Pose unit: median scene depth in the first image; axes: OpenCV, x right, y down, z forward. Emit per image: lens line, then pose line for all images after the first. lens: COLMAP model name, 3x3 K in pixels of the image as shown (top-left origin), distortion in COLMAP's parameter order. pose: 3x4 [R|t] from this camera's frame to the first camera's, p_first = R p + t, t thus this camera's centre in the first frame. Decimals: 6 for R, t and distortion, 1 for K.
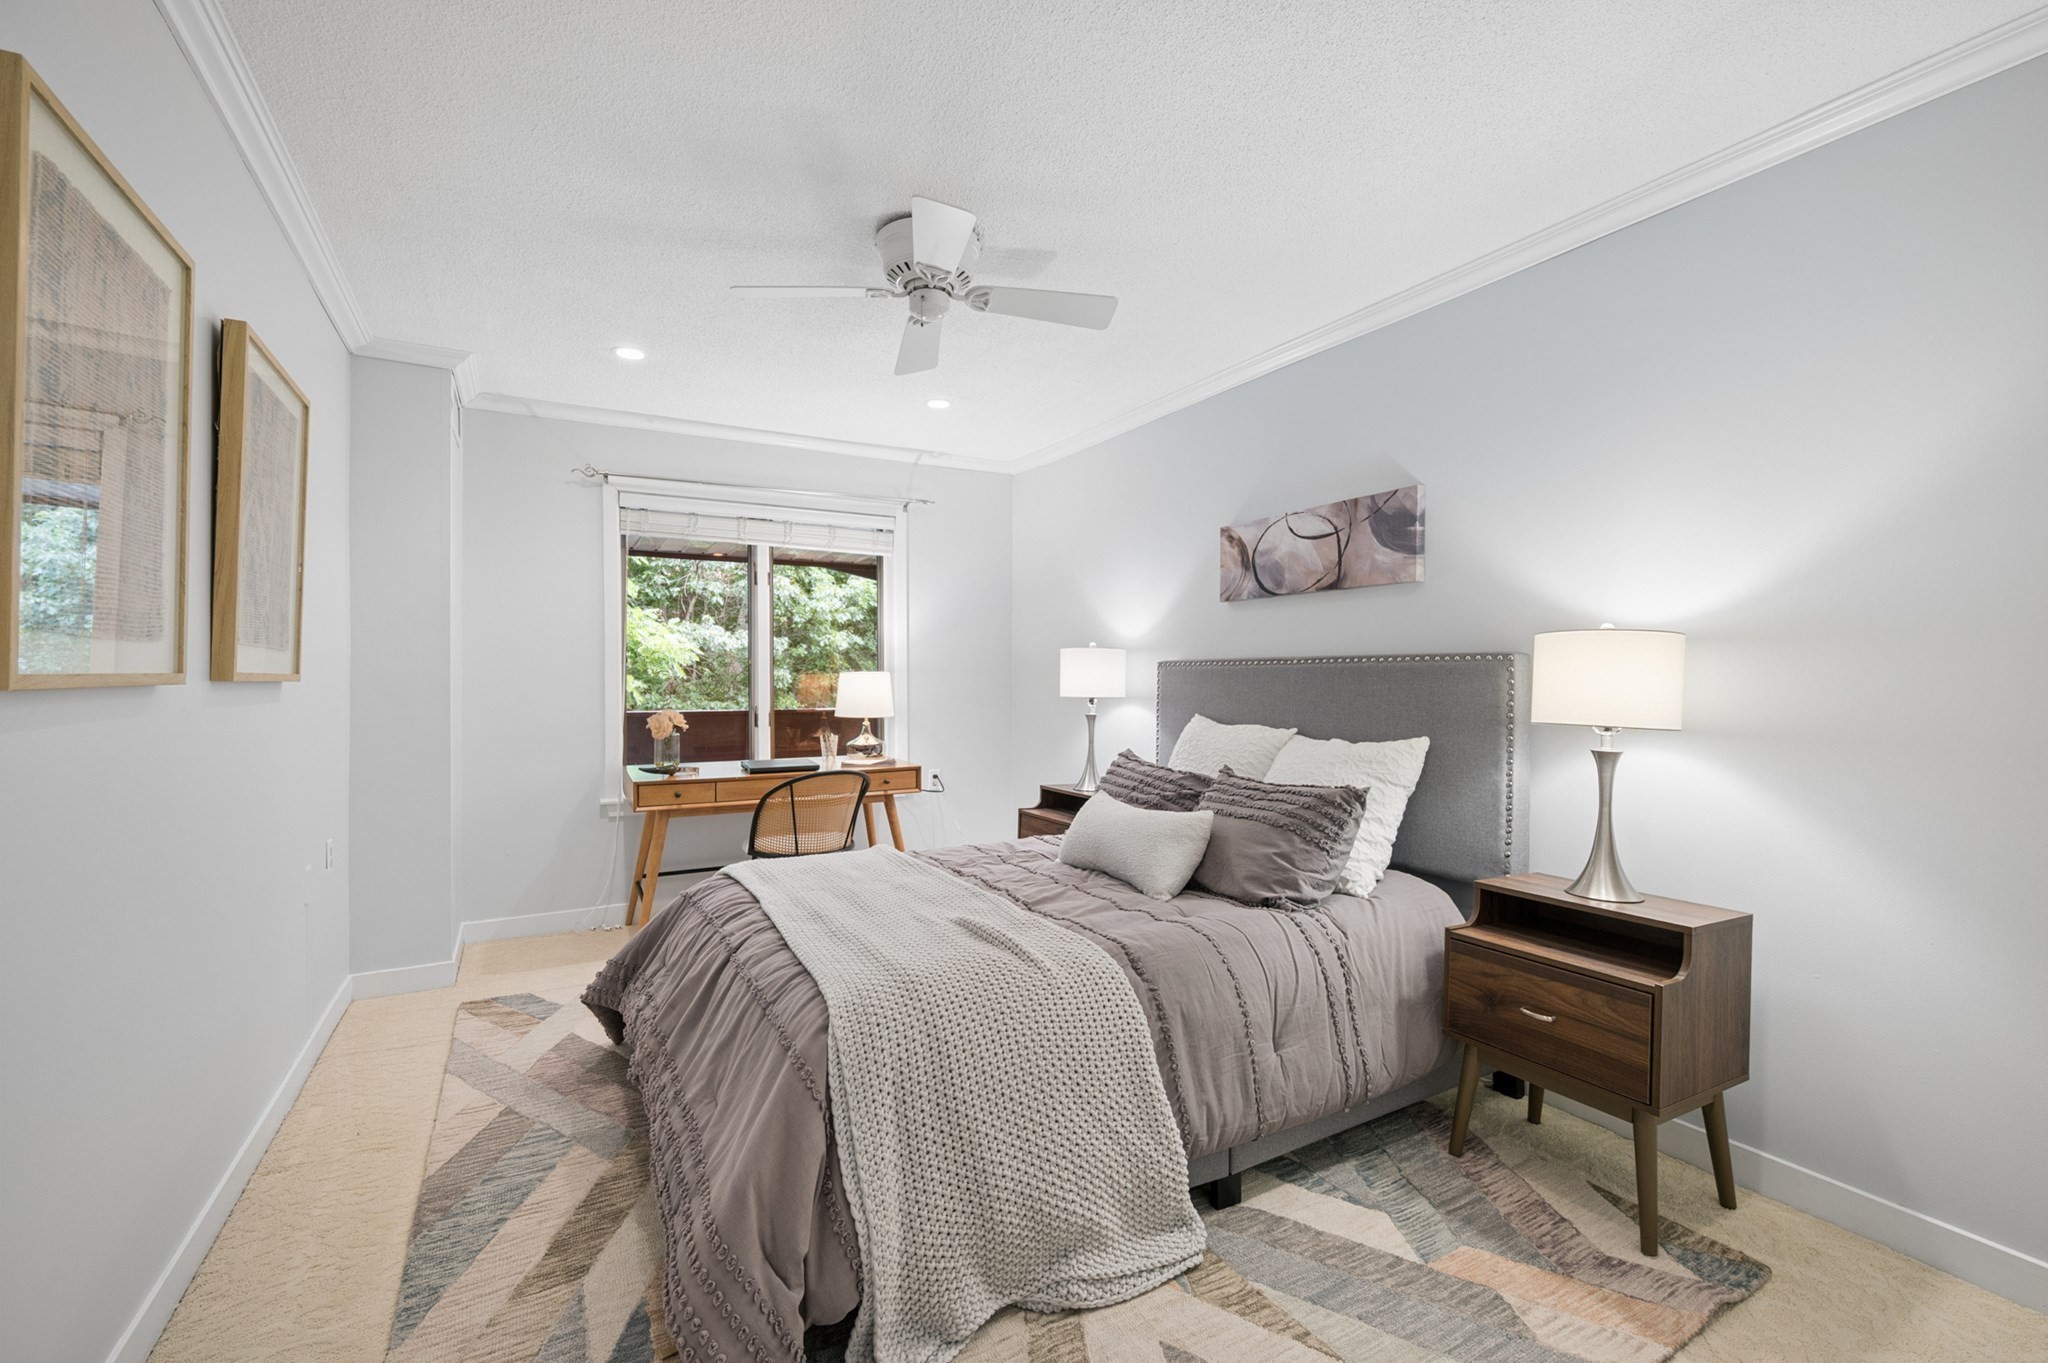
lens RADIAL K [[870.4, 0, 1024.0], [0, 870.4, 681.5], [0, 0, 1]] dist [-0.069261, 0.012548]
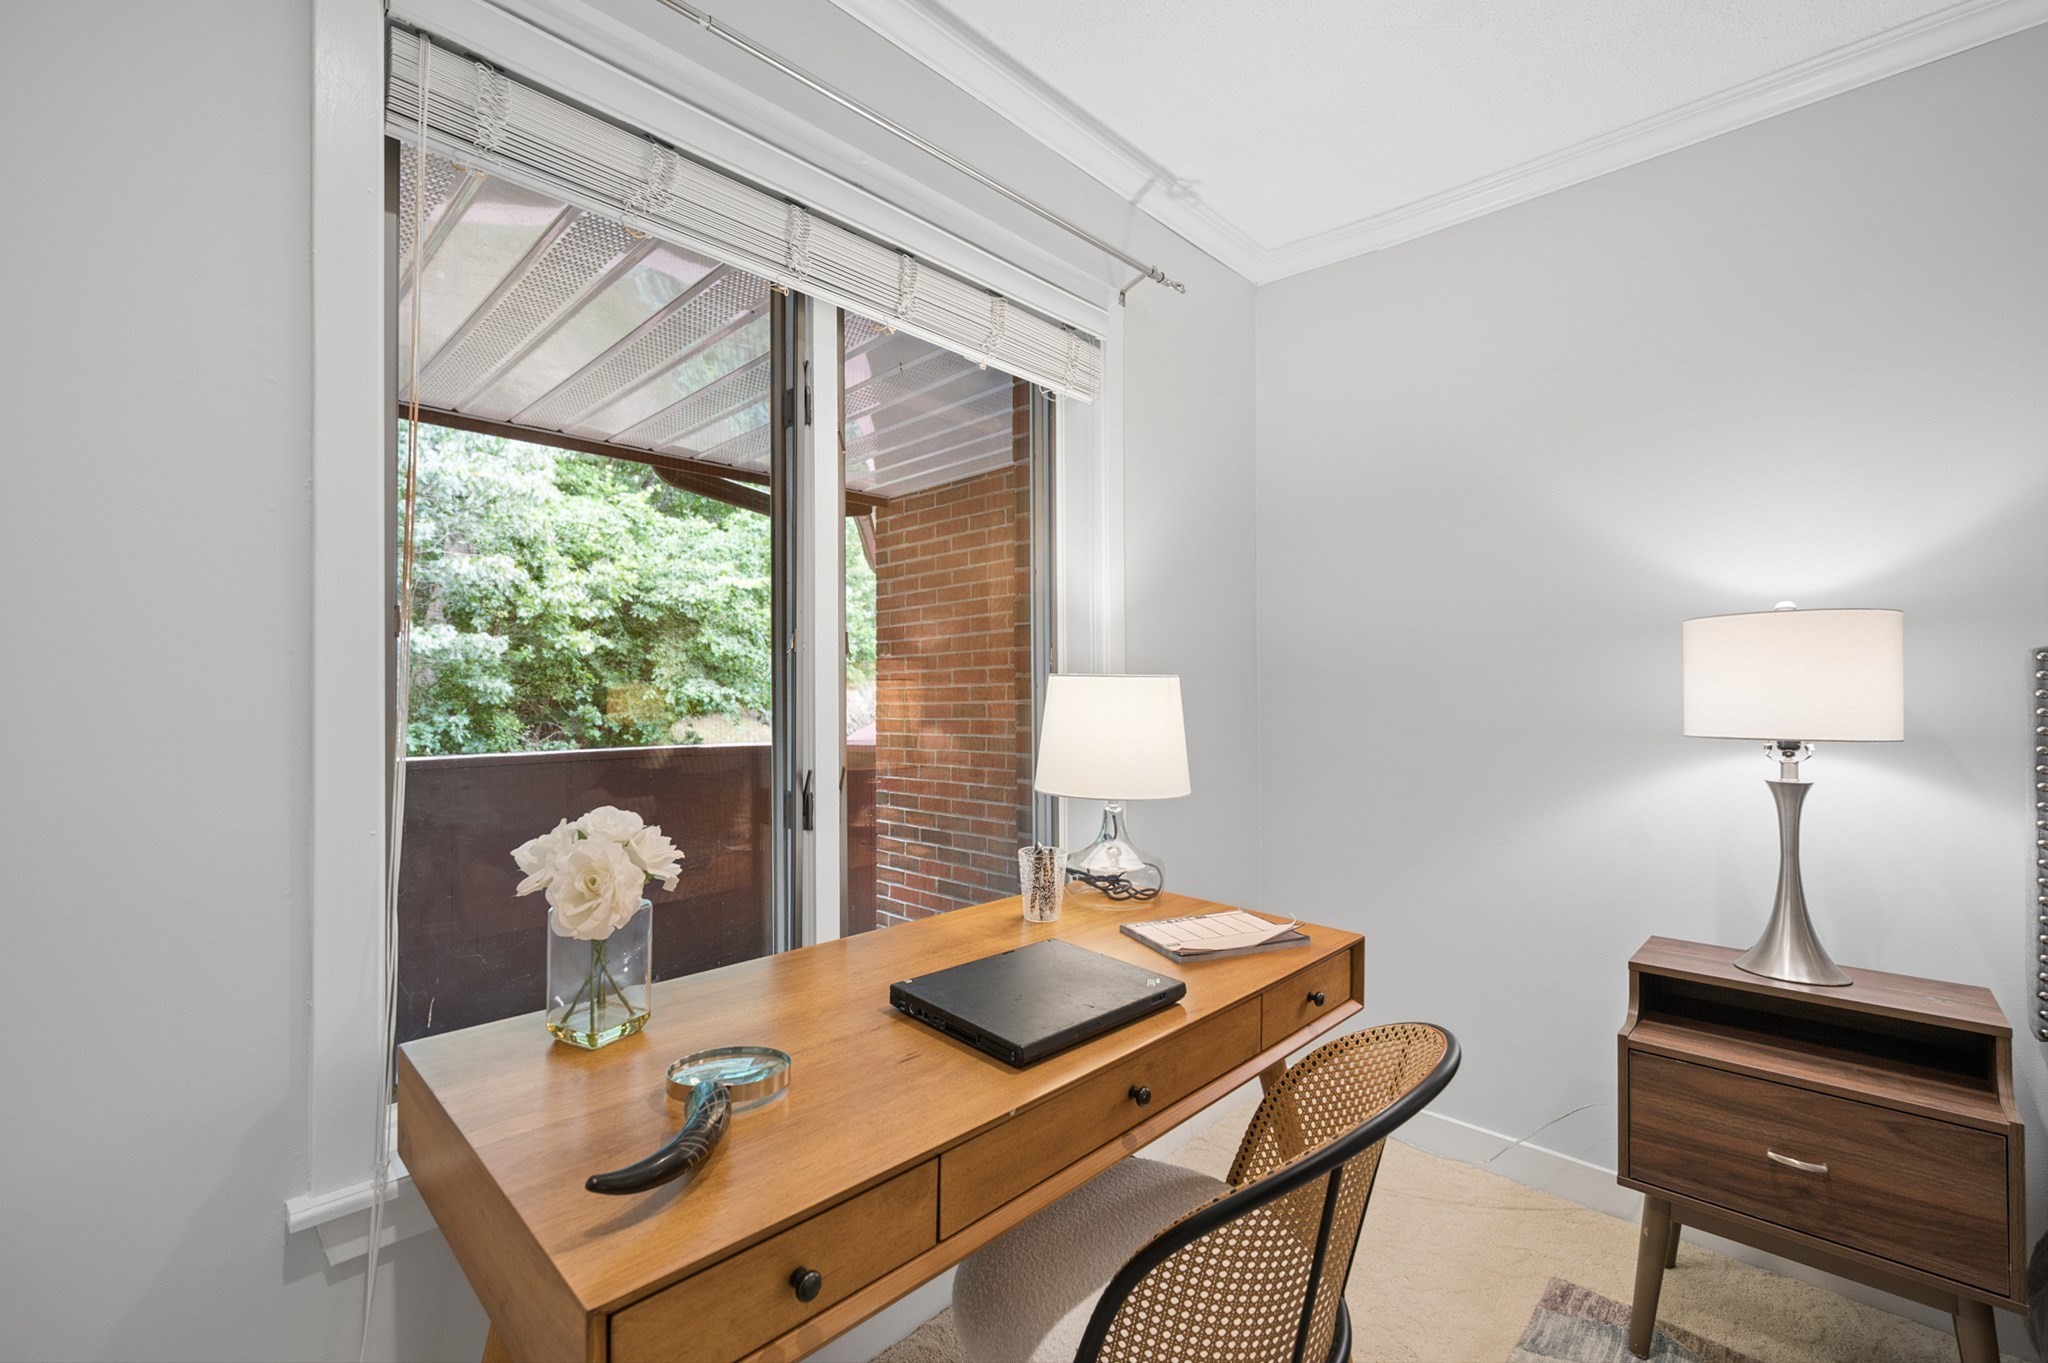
lens RADIAL K [[876.7, 0, 992.4], [0, 876.7, 681.9], [0, 0, 1]] dist [0.000770, -0.003264]
pose [[0.962138, 0.001079, 0.272560, -0.072978], [0.002452, 0.999917, -0.012614, -0.000627], [-0.272551, 0.012805, 0.962056, 0.139061]]
